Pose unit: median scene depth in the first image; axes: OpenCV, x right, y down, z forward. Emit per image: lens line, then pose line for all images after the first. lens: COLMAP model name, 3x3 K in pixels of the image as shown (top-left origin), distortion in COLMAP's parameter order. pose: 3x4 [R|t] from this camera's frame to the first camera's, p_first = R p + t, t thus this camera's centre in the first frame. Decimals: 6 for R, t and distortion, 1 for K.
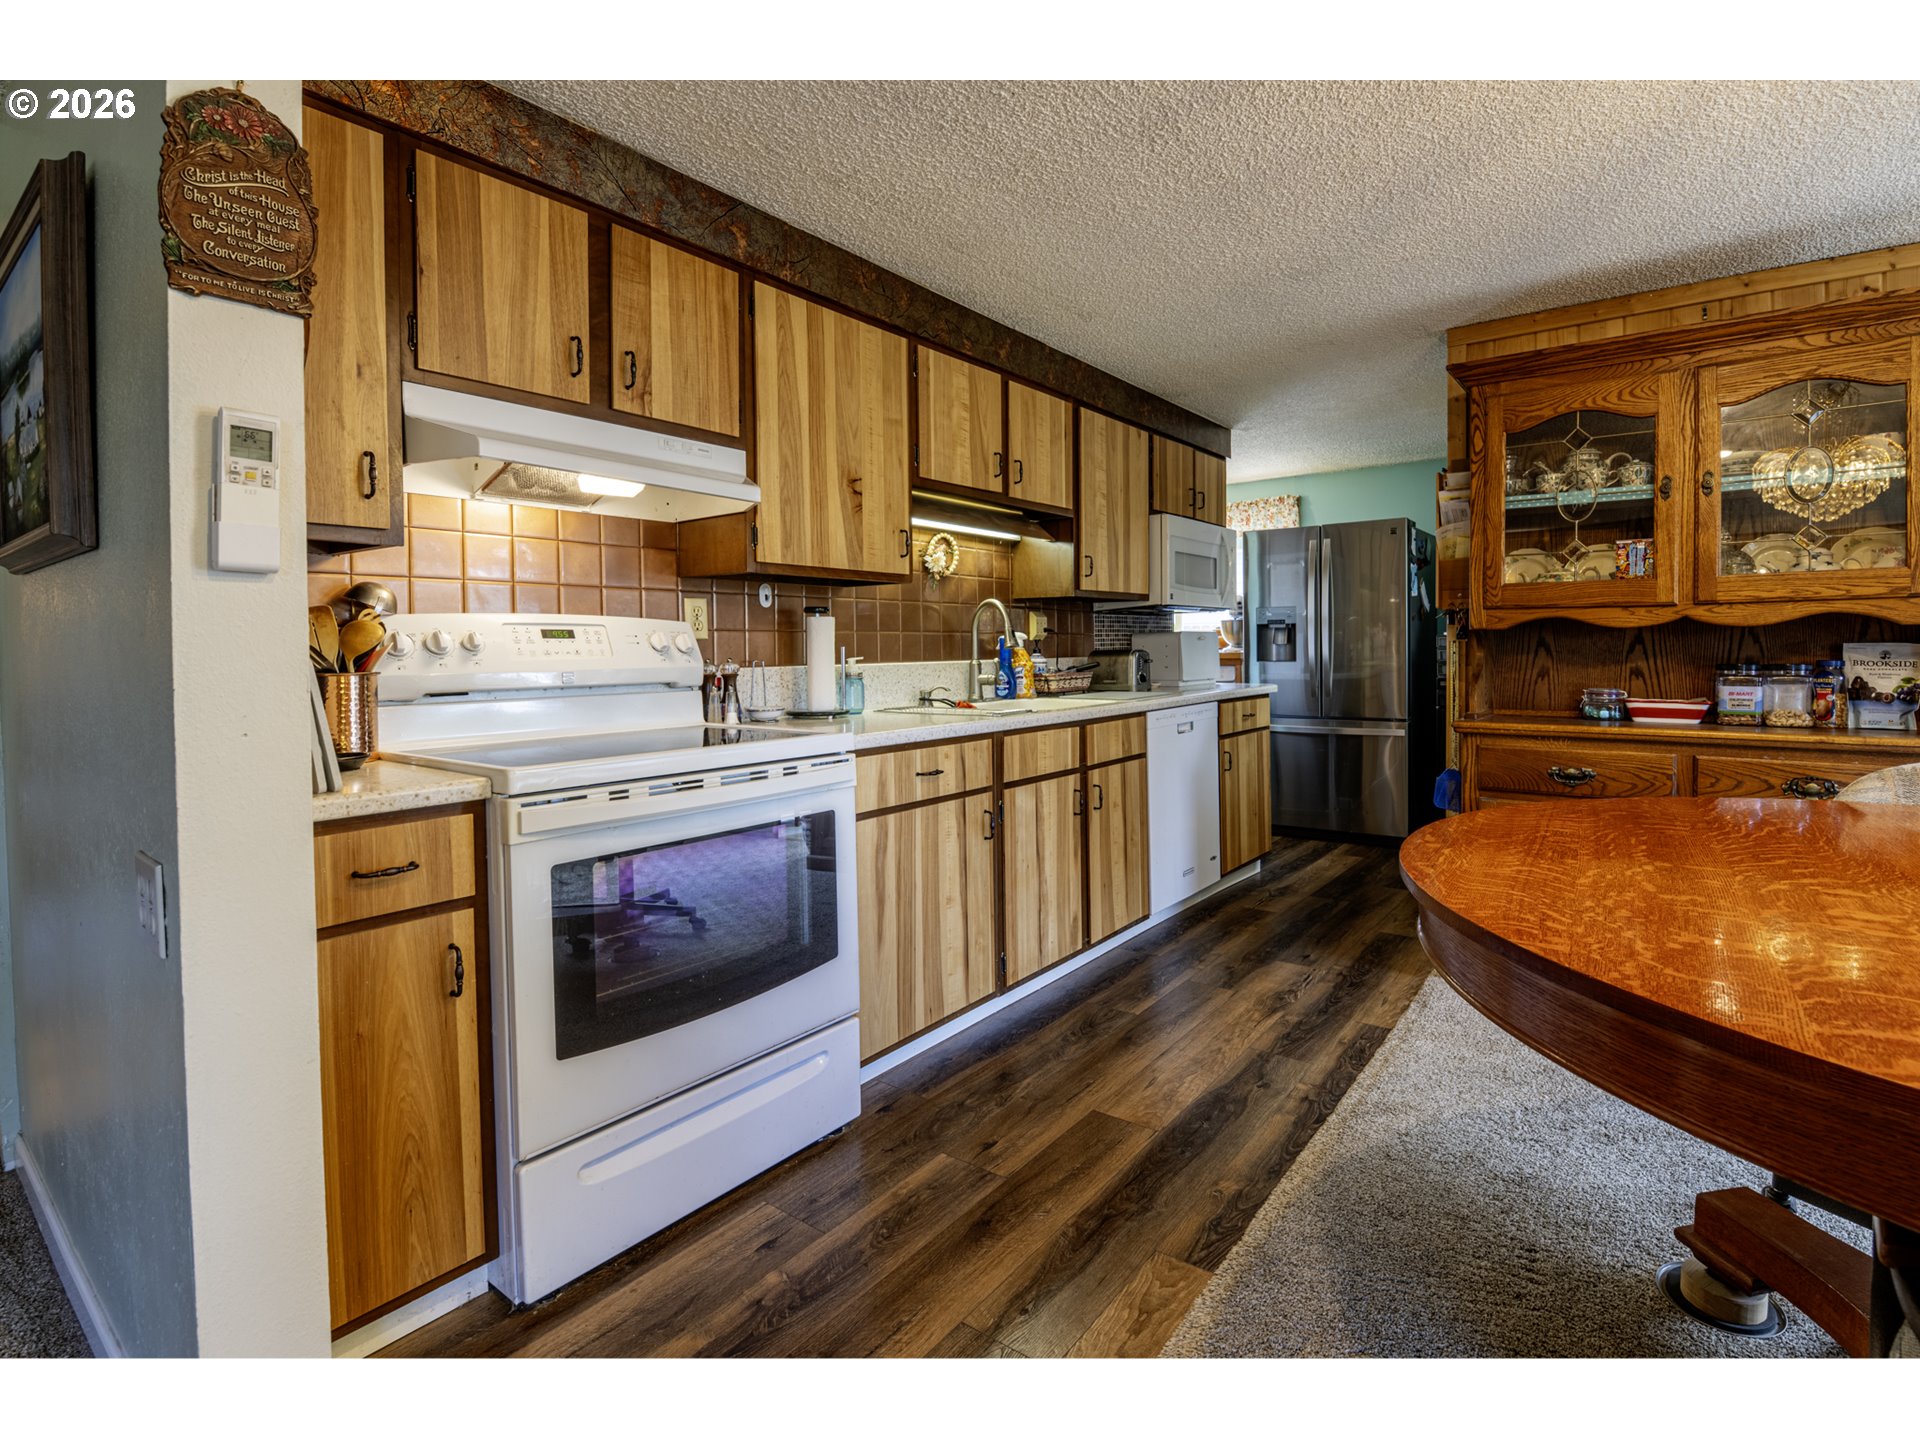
lens RADIAL K [[907.3, 0, 1021.5], [0, 907.3, 668.0], [0, 0, 1]] dist [-0.000398, -0.012486]
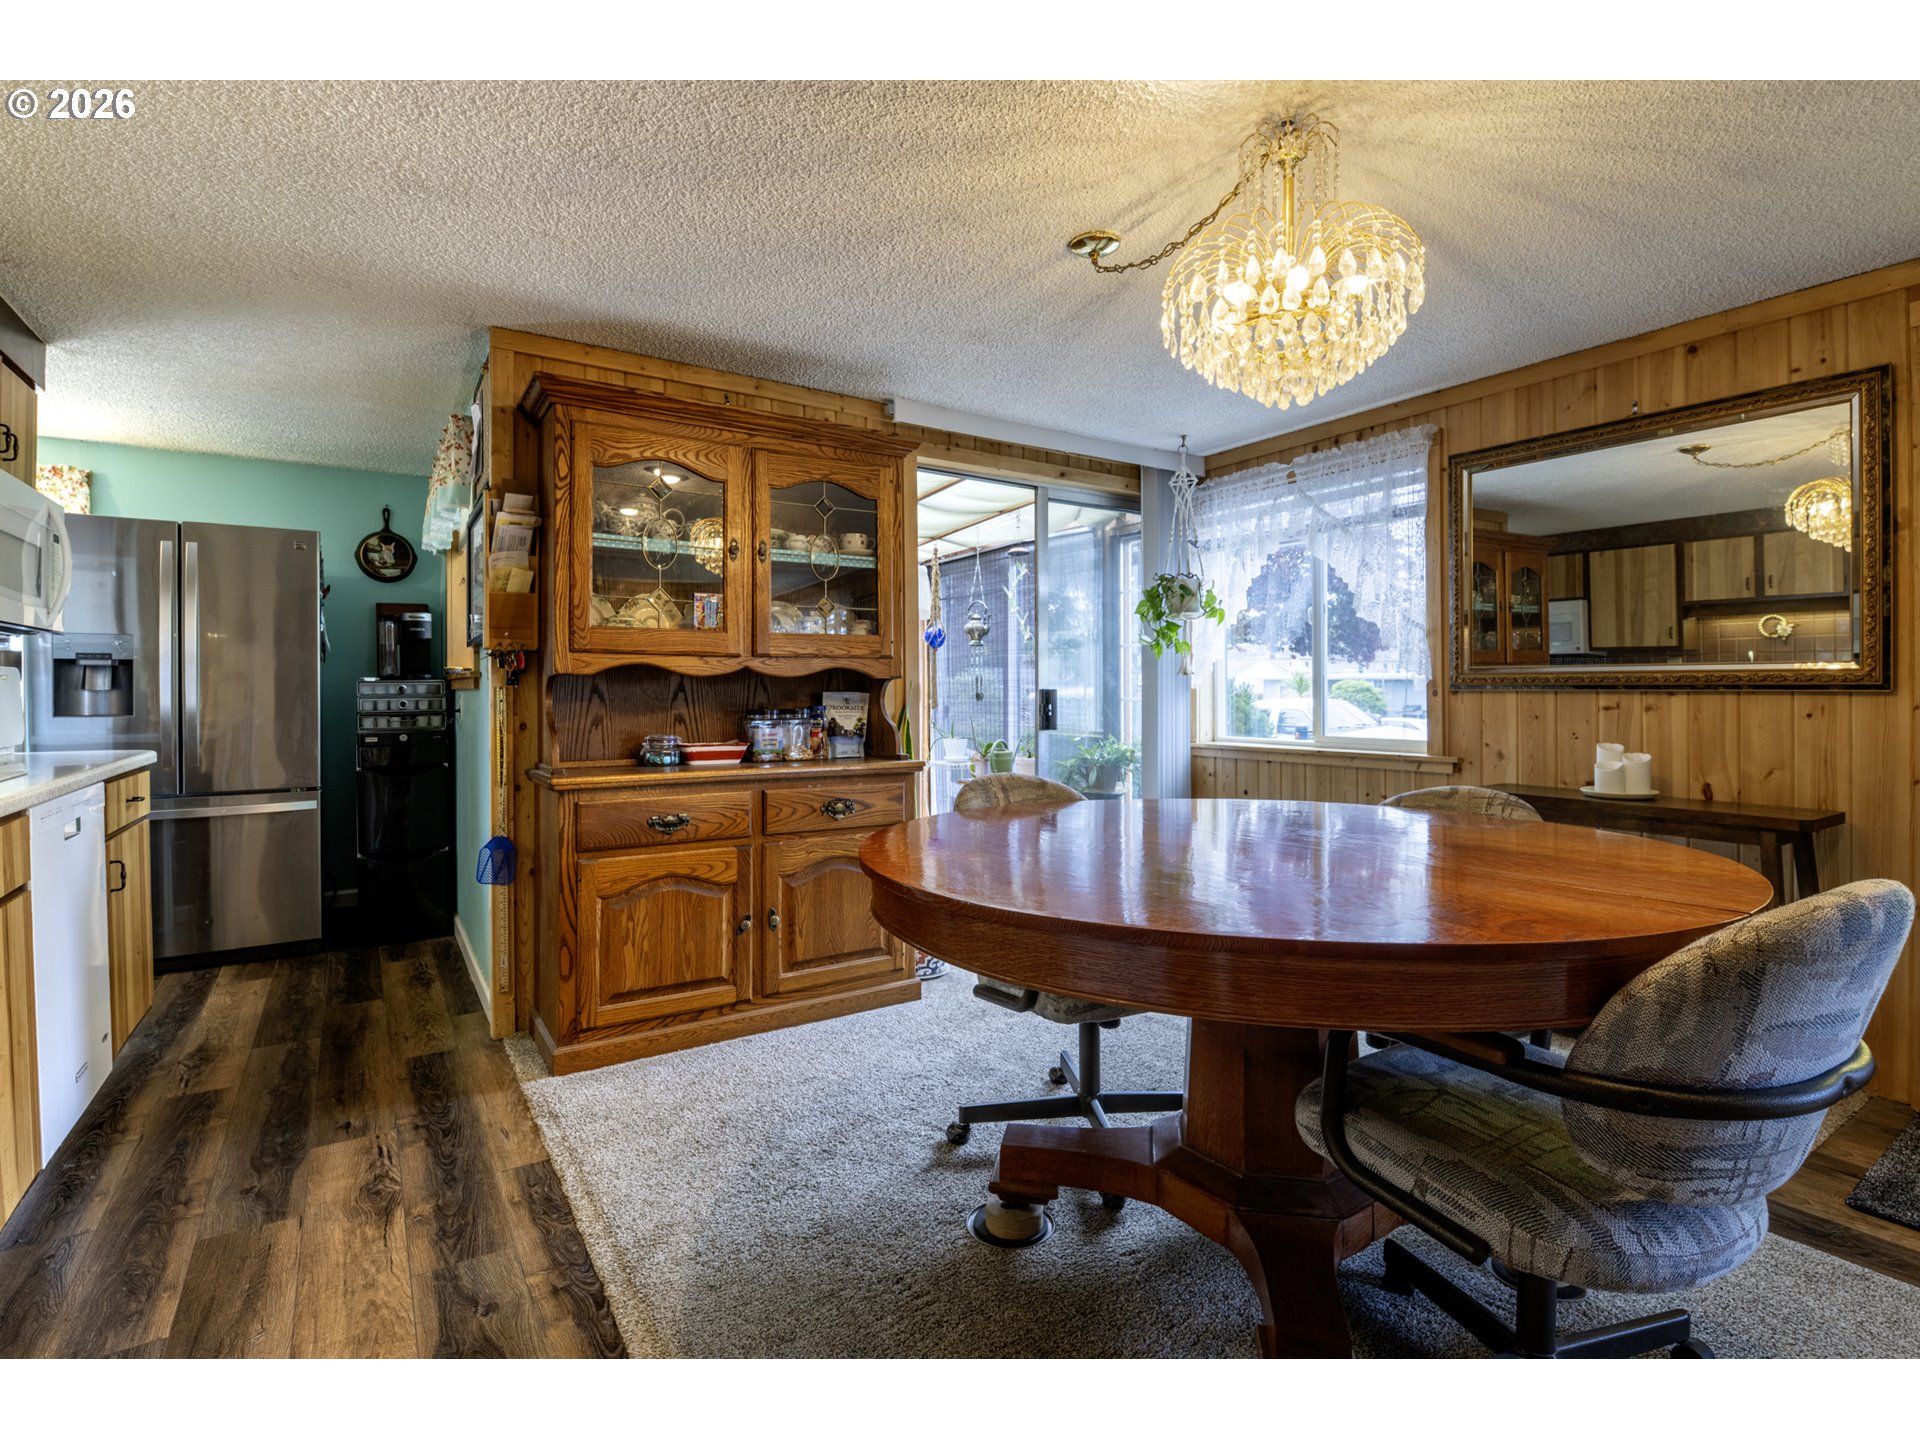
lens RADIAL K [[933.5, 0, 983.2], [0, 933.5, 691.2], [0, 0, 1]] dist [0.000493, -0.012397]
pose [[0.343839, 0.009437, 0.938981, -0.248331], [0.020523, 0.999635, -0.017562, -0.000986], [-0.938804, 0.025309, 0.343520, 0.328366]]
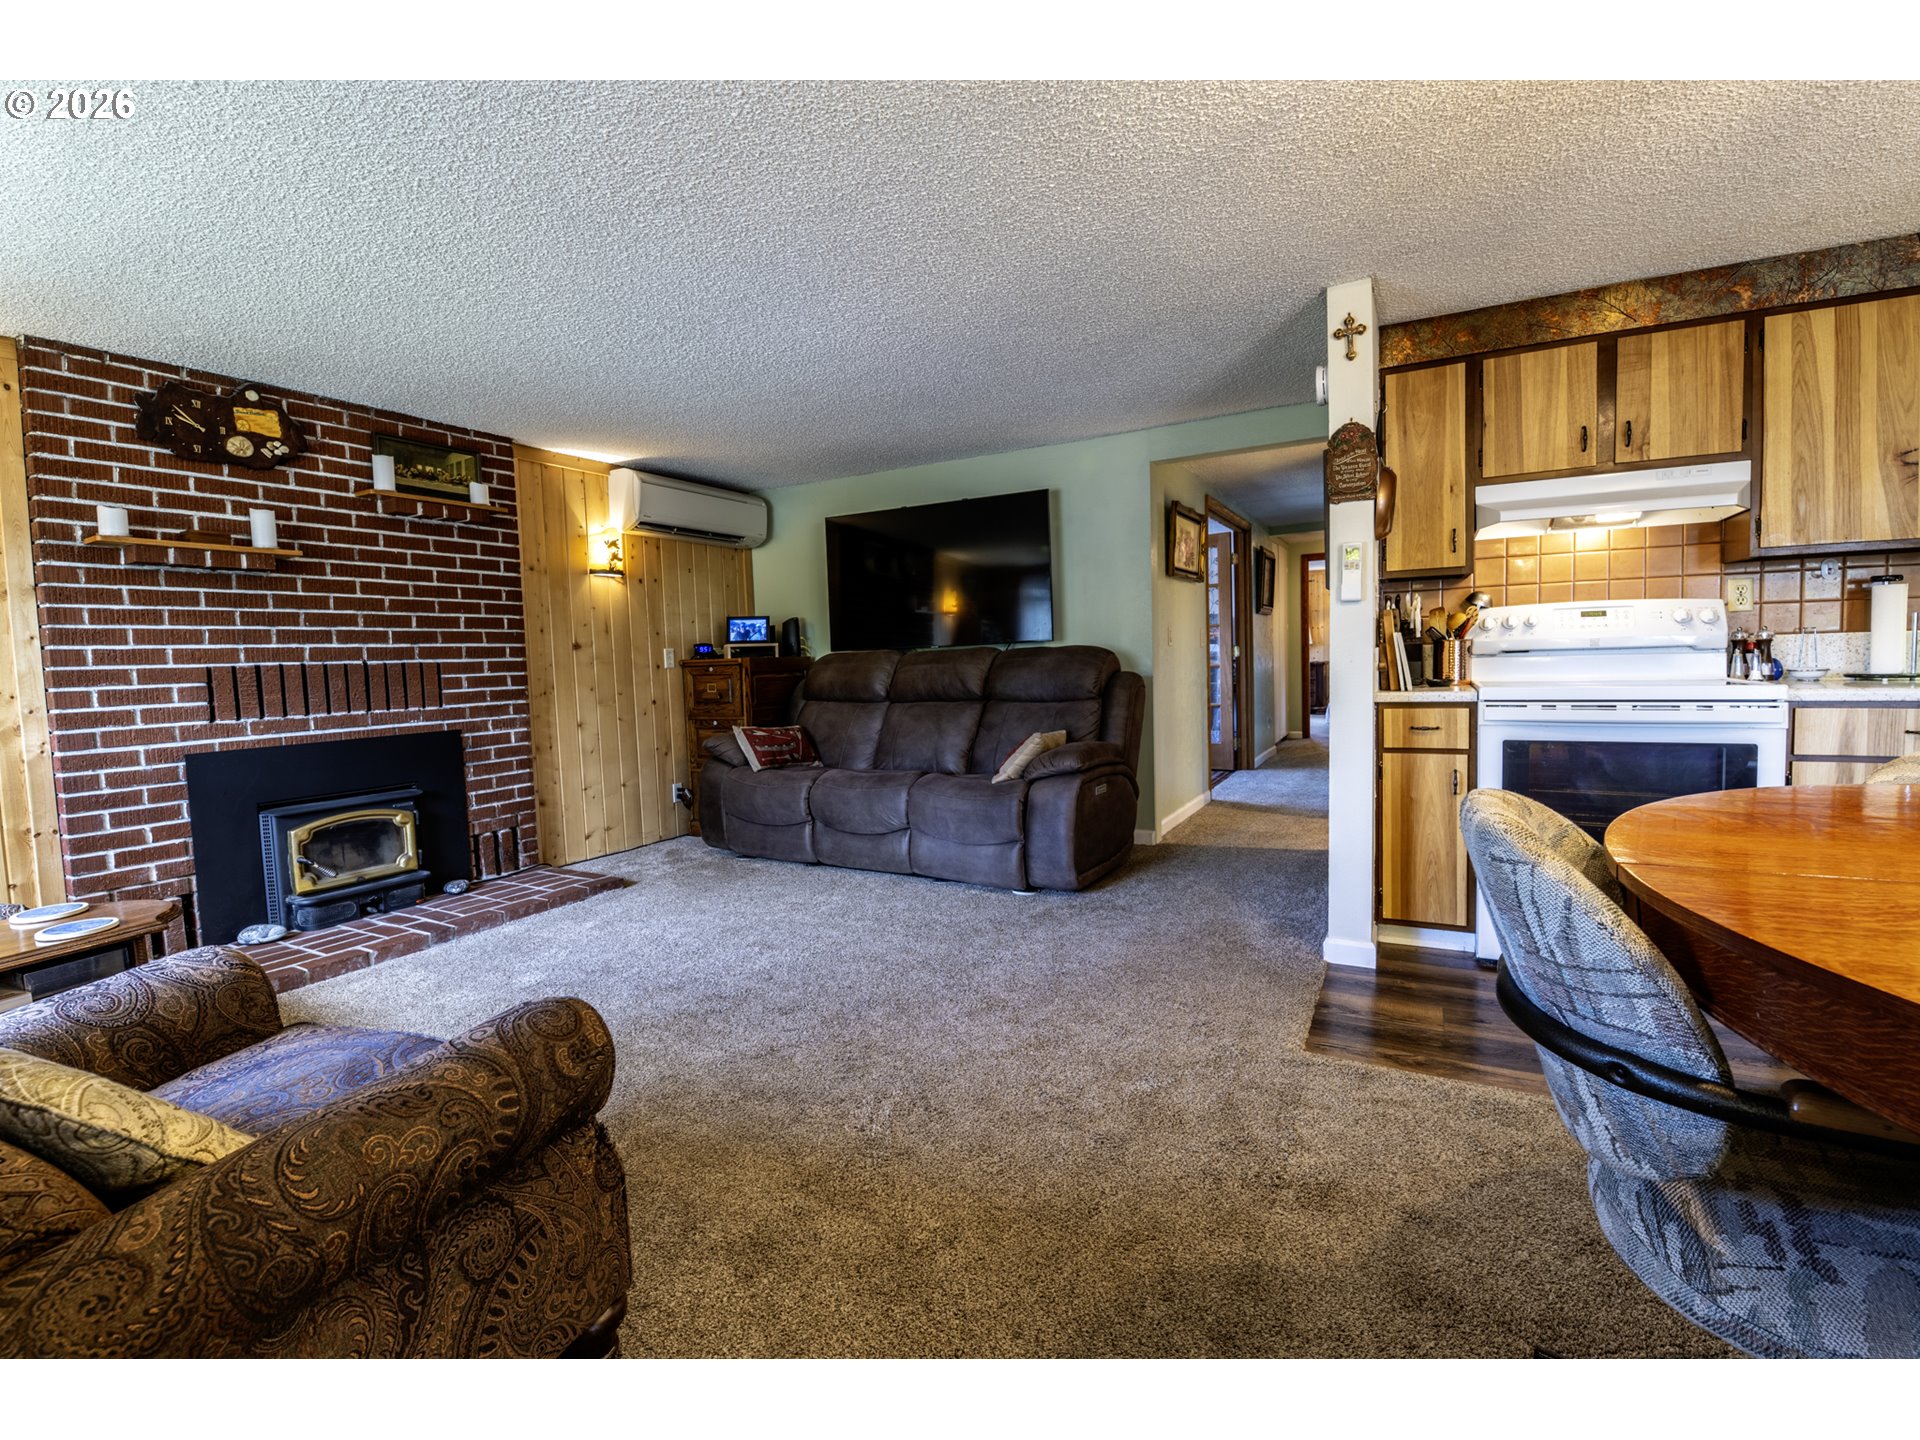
lens RADIAL K [[859.7, 0, 983.3], [0, 859.7, 709.8], [0, 0, 1]] dist [-0.003070, -0.008669]
pose [[0.141800, 0.069406, -0.987459, 0.639254], [0.007054, 0.997443, 0.071121, 0.011802], [0.989870, -0.017050, 0.140948, -0.192507]]
